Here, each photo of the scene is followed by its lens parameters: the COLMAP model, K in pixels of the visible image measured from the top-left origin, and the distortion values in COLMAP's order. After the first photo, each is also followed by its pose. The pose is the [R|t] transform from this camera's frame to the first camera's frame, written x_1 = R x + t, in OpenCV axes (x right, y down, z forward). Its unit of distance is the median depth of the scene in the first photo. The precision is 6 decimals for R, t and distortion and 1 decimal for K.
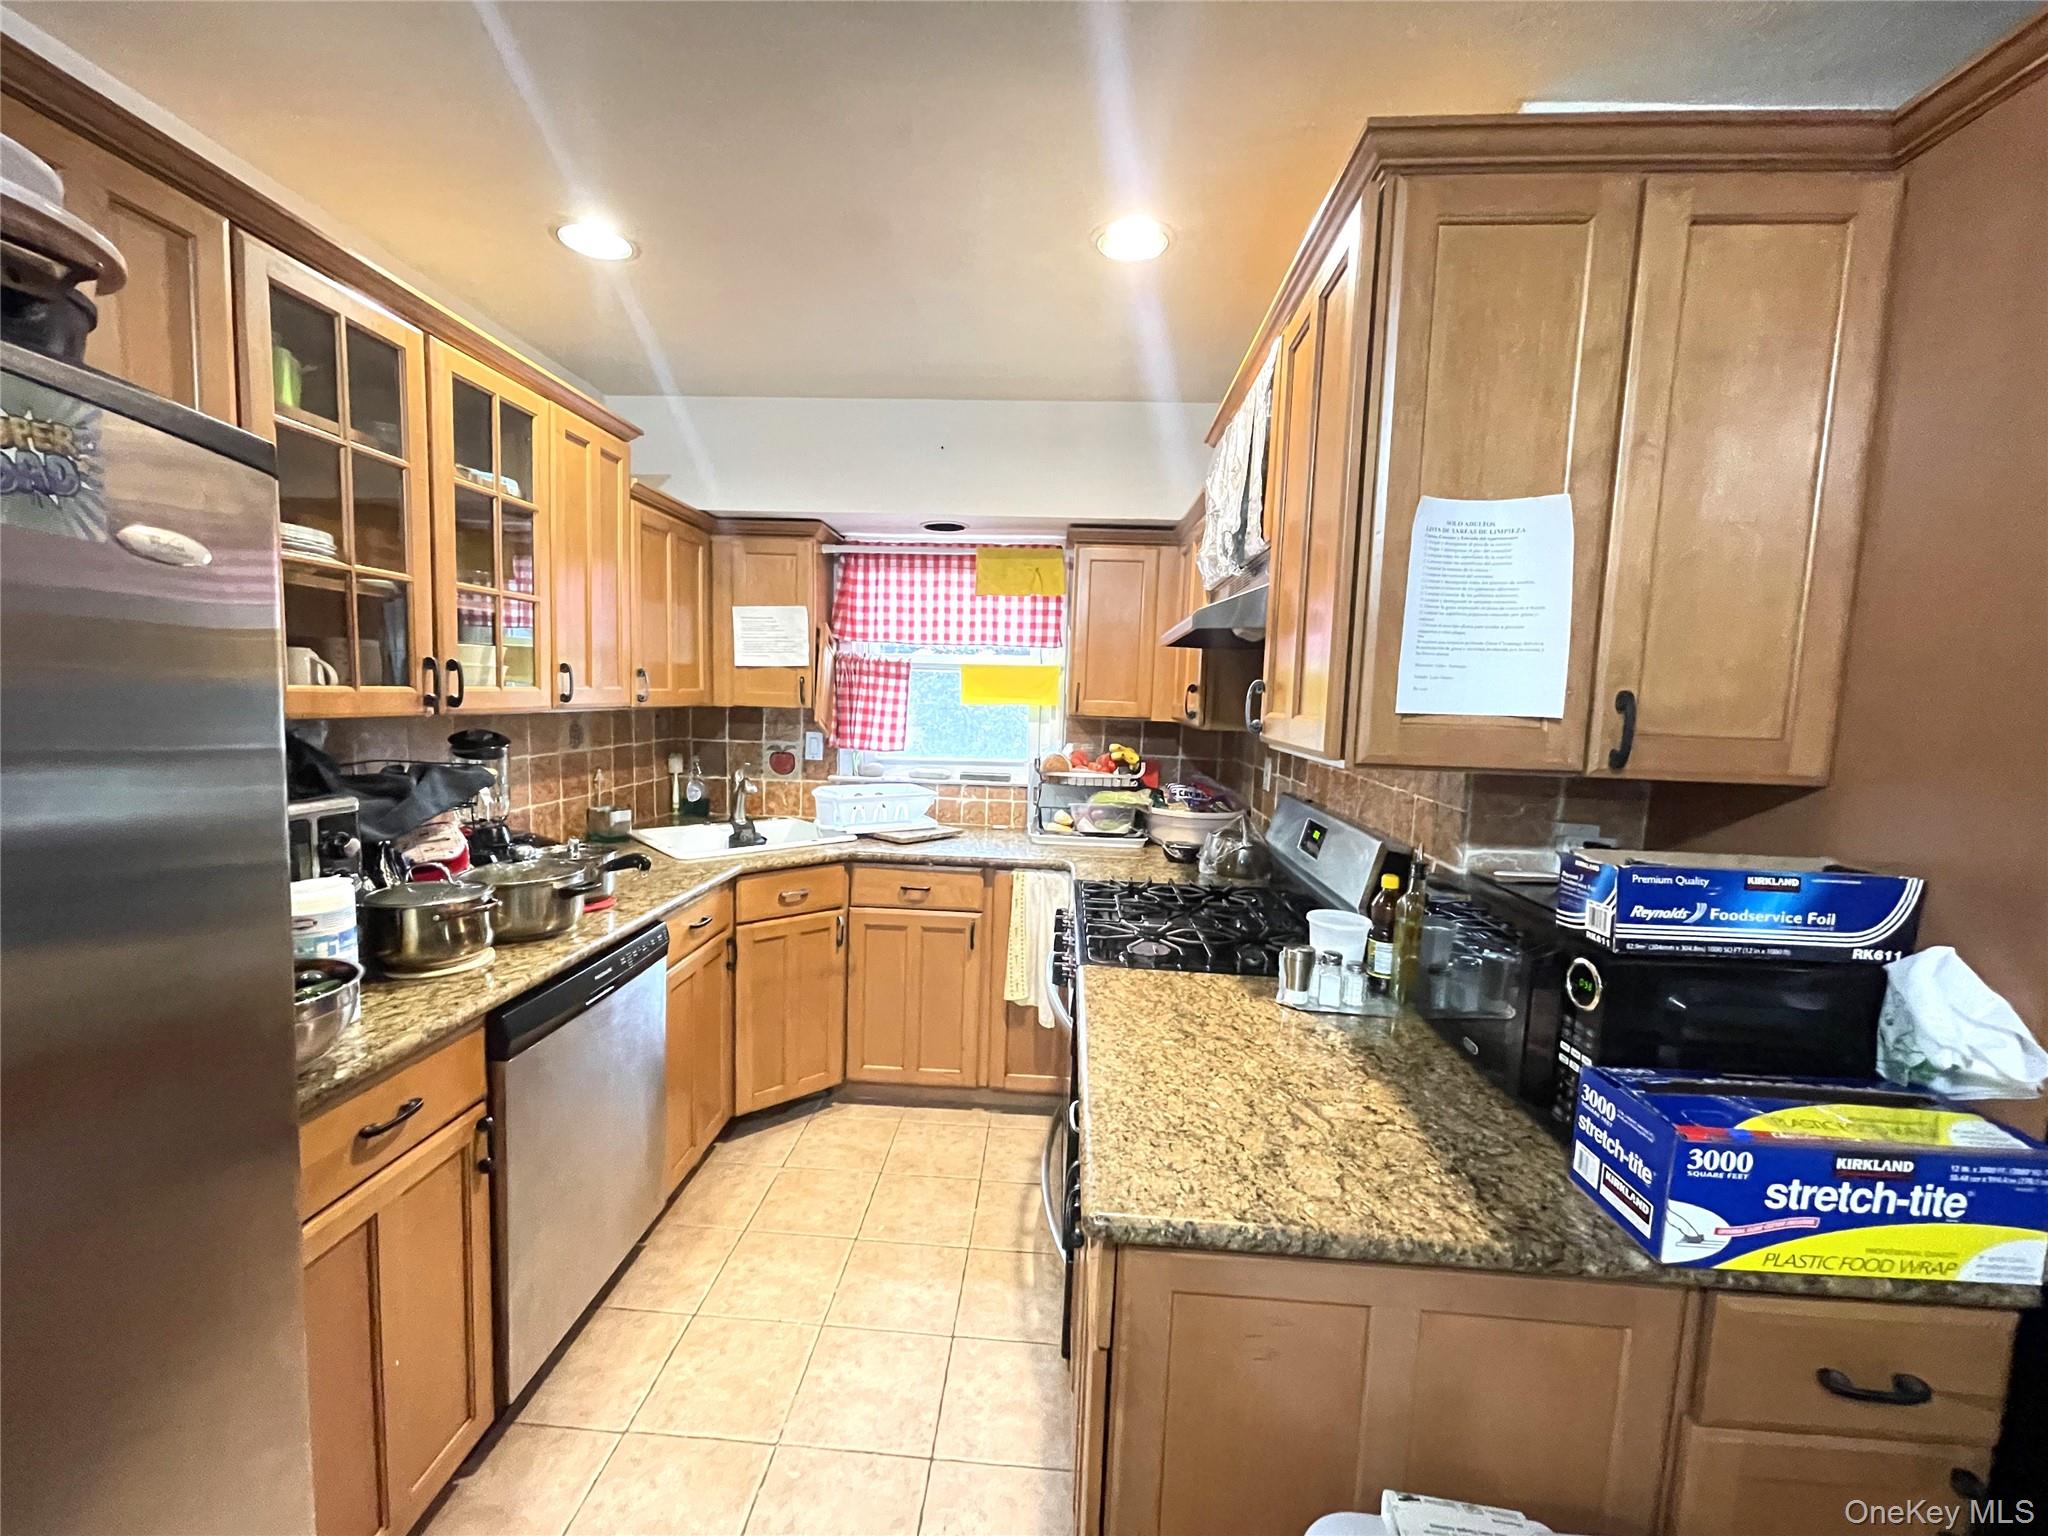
lens RADIAL K [[821.4, 0, 1009.4], [0, 821.4, 771.2], [0, 0, 1]] dist [-0.000061, -0.000175]
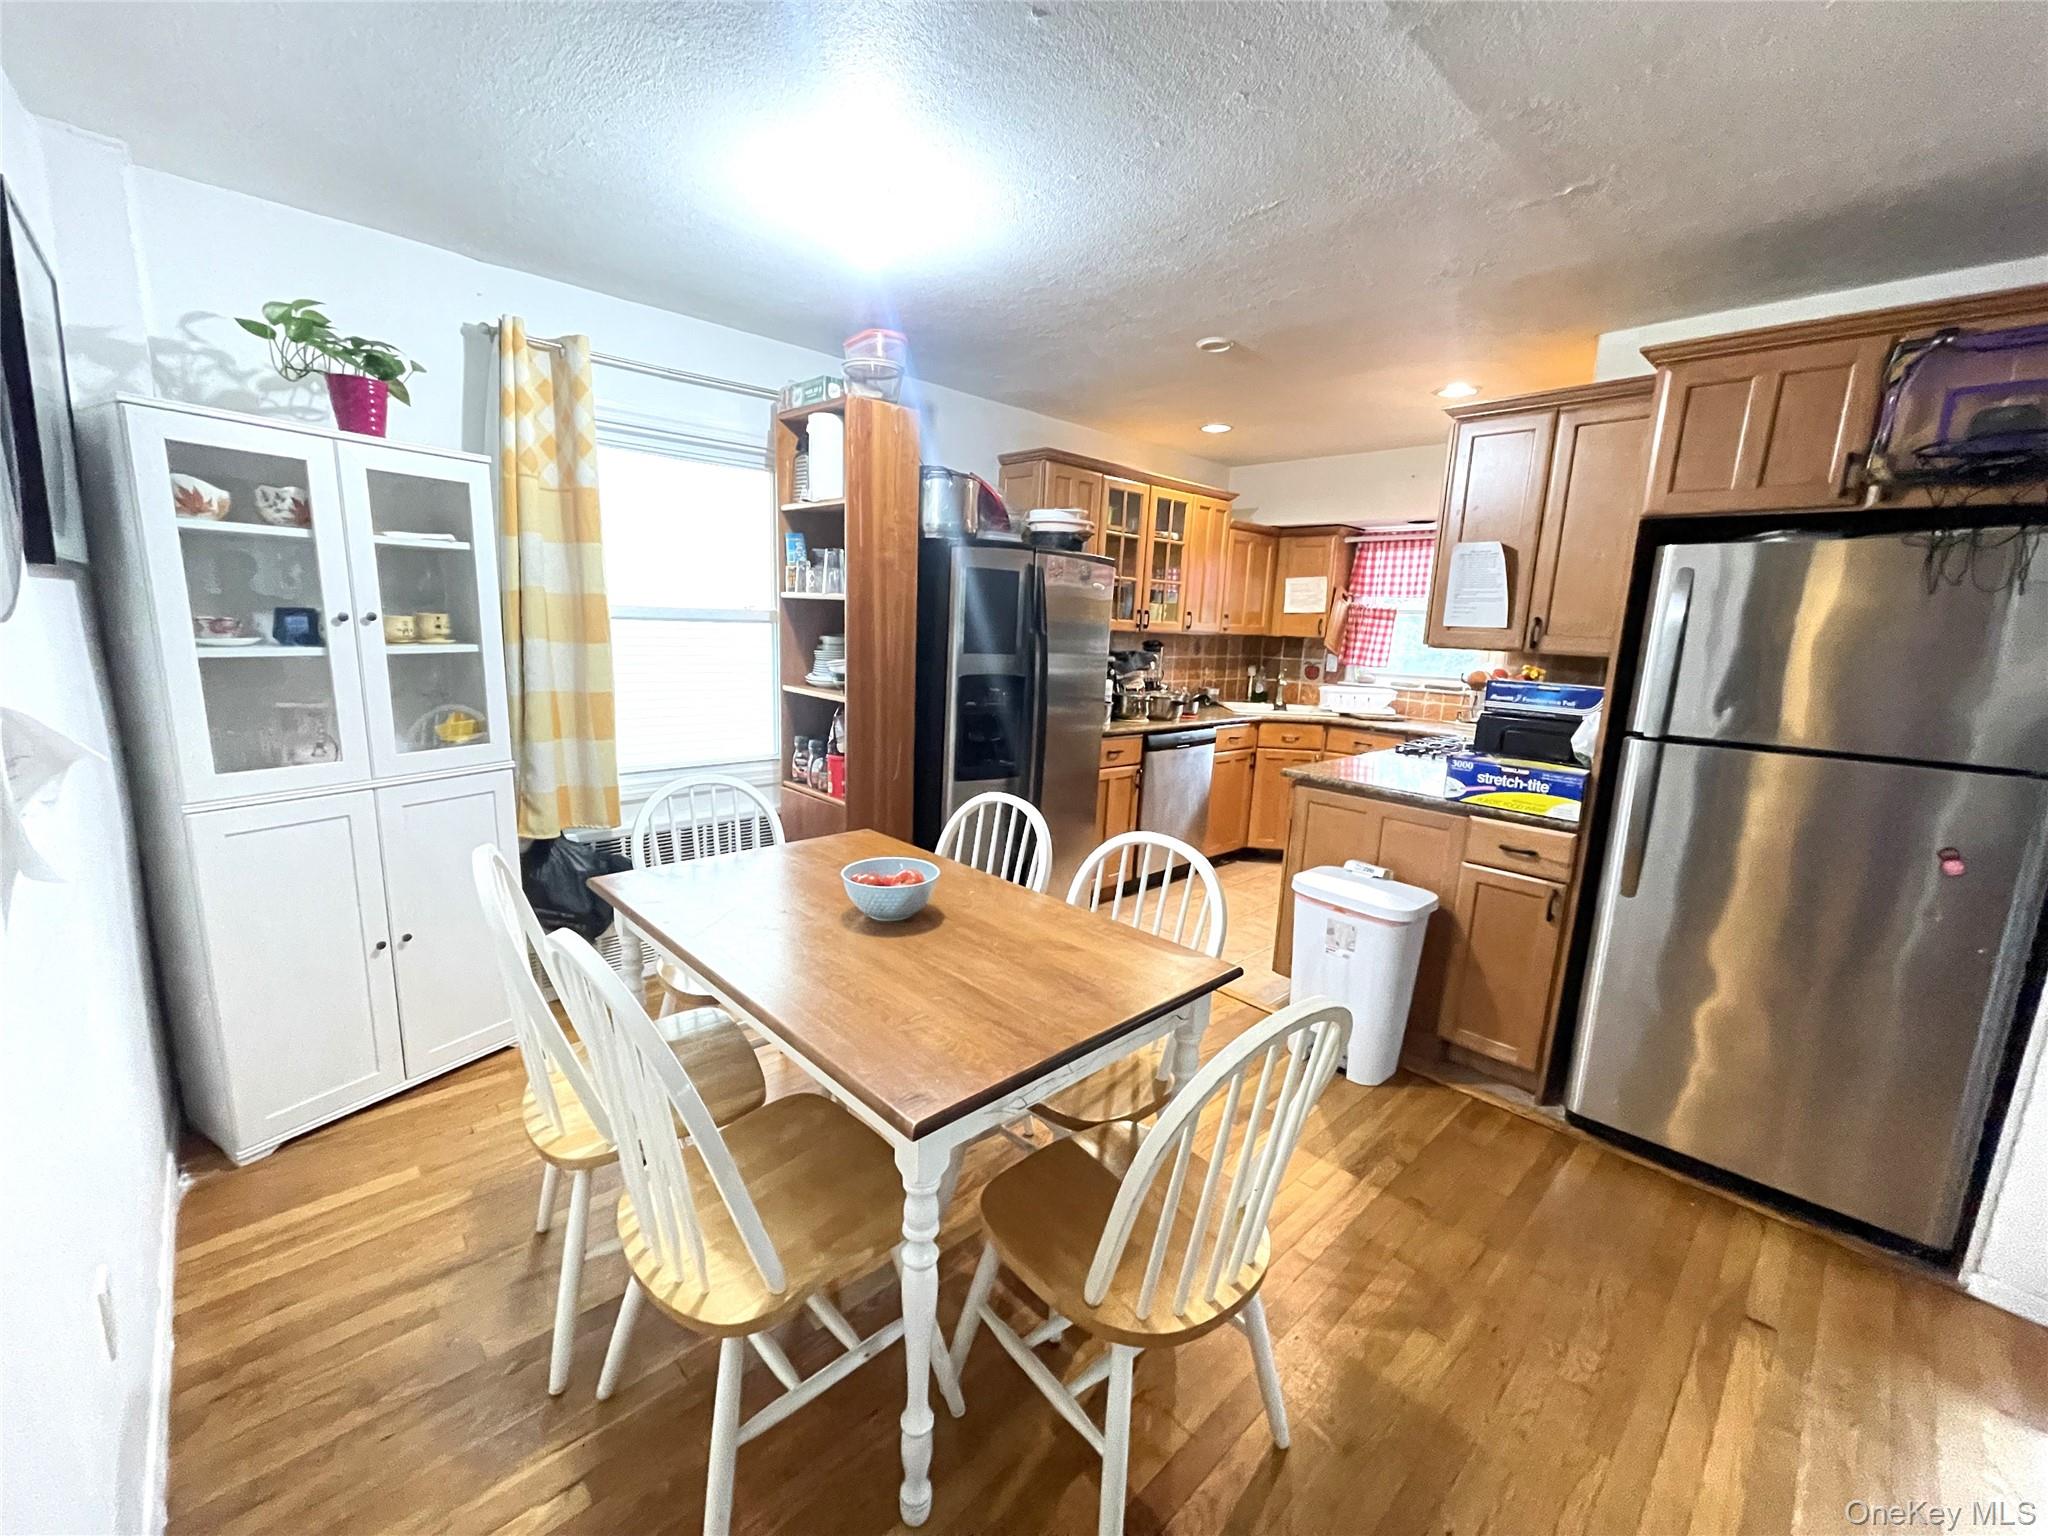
lens RADIAL K [[821.4, 0, 1015.4], [0, 821.4, 771.9], [0, 0, 1]] dist [-0.000061, -0.000175]
pose [[0.726901, 0.124402, -0.675380, 0.705121], [-0.084803, 0.992189, 0.091484, 0.144153], [0.681486, -0.009226, 0.731773, -1.000211]]
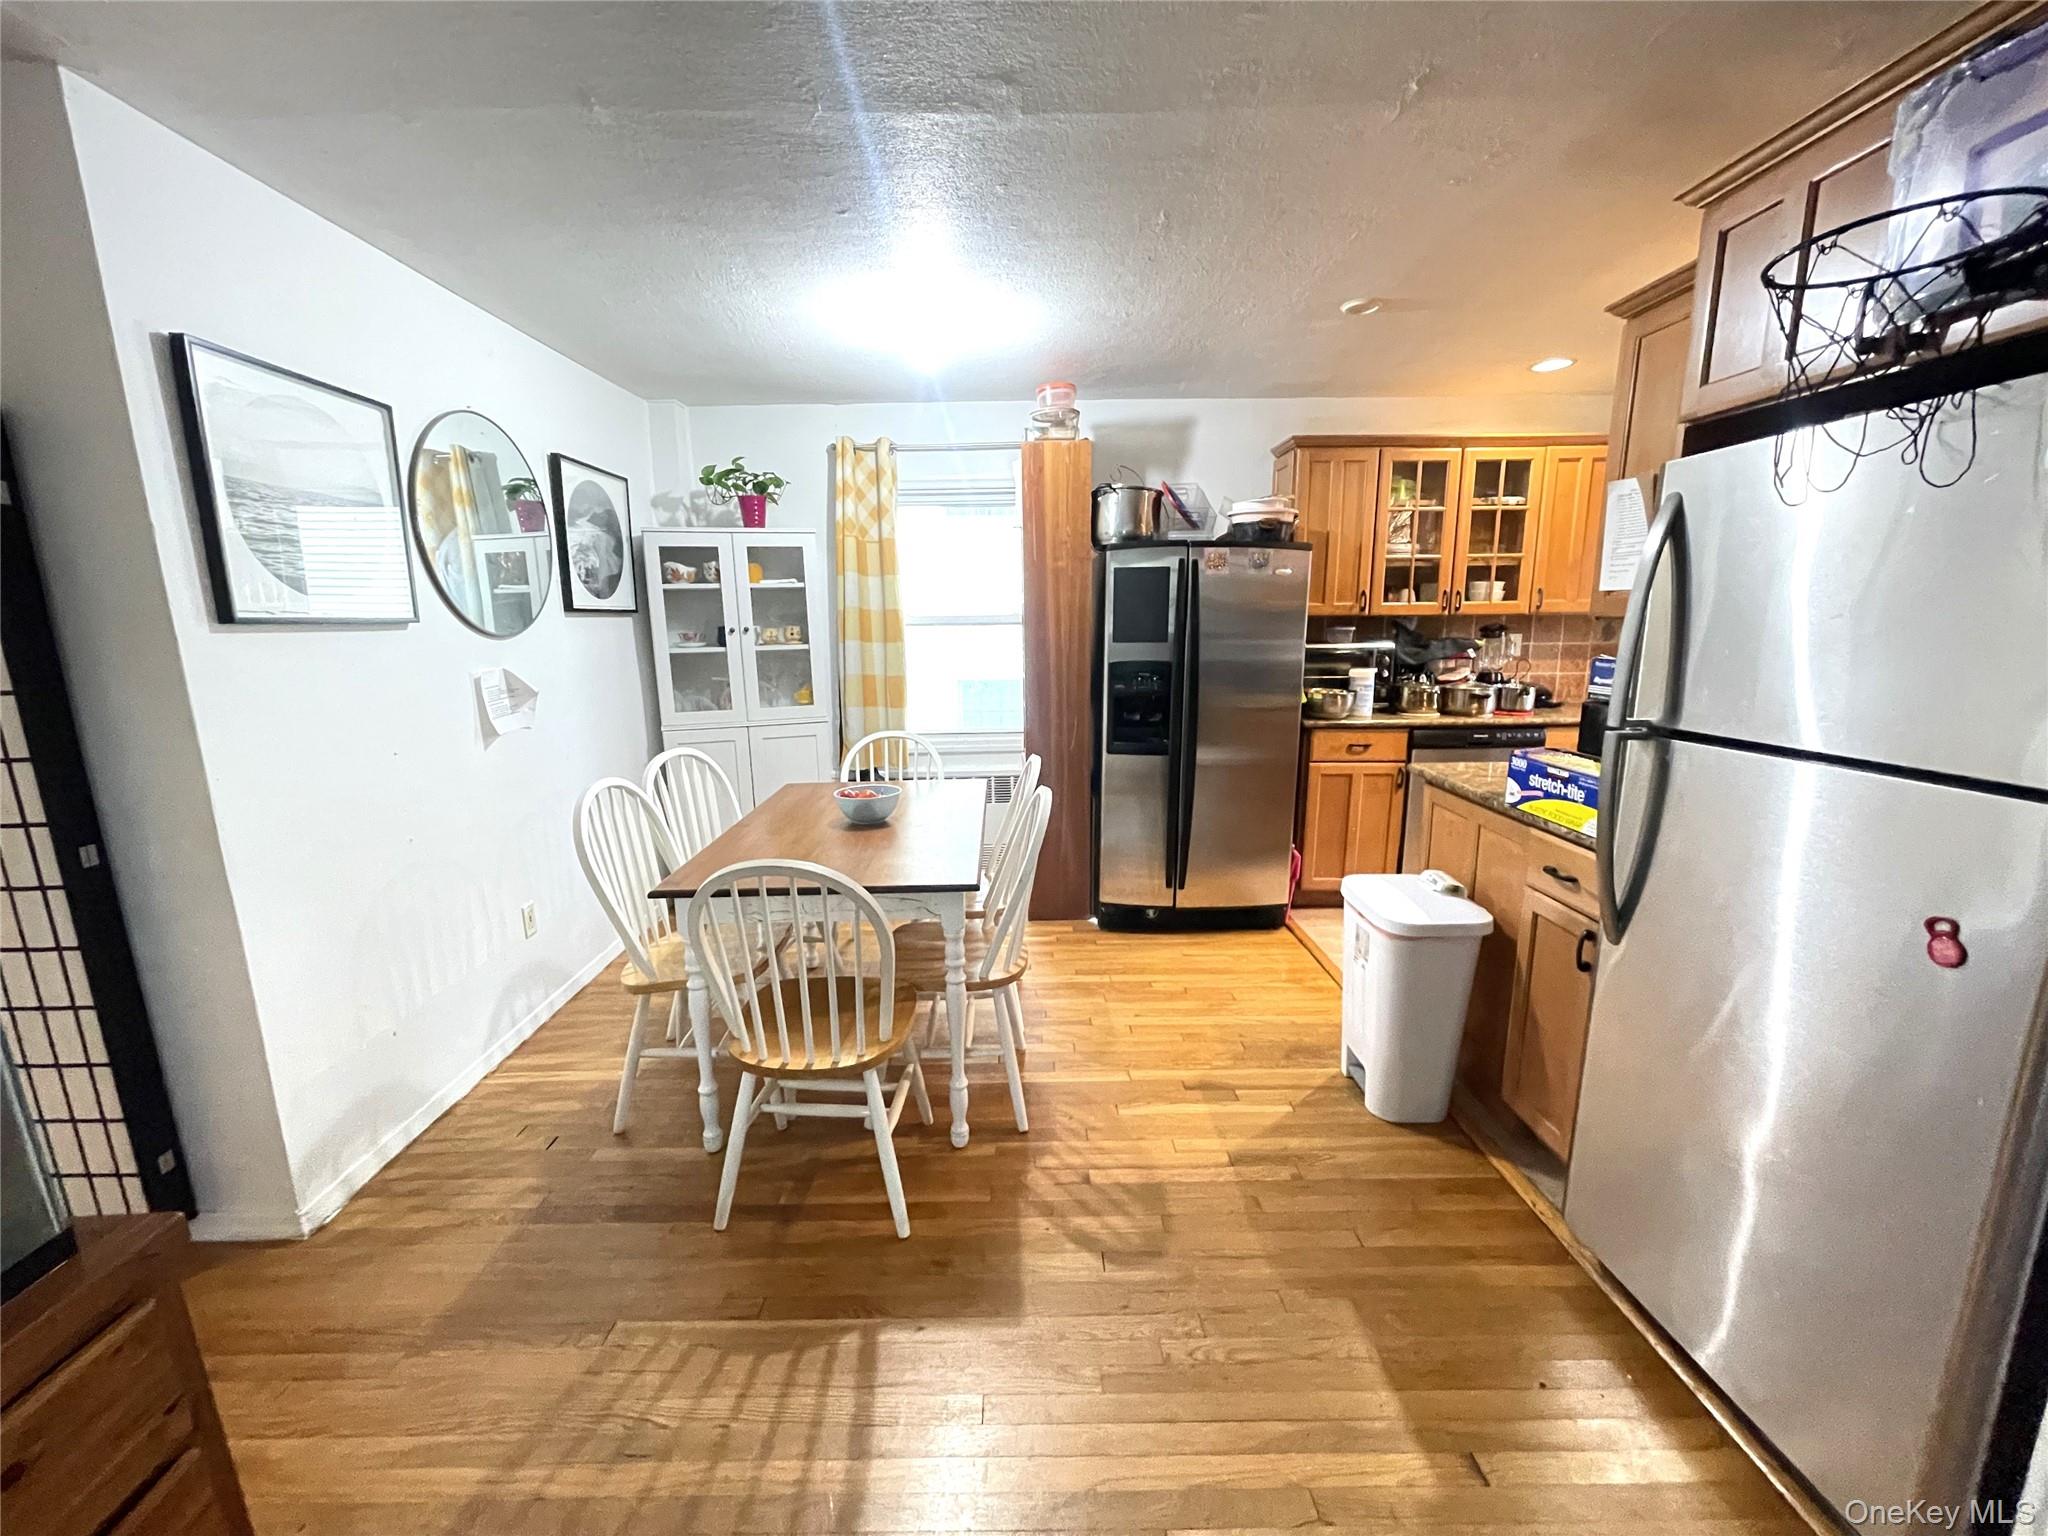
lens RADIAL K [[821.4, 0, 1022.2], [0, 821.4, 771.6], [0, 0, 1]] dist [-0.000061, -0.000175]
pose [[0.073398, 0.157608, -0.984770, 1.315647], [-0.082588, 0.985003, 0.151489, 0.097235], [0.993877, 0.070211, 0.085314, -0.302200]]
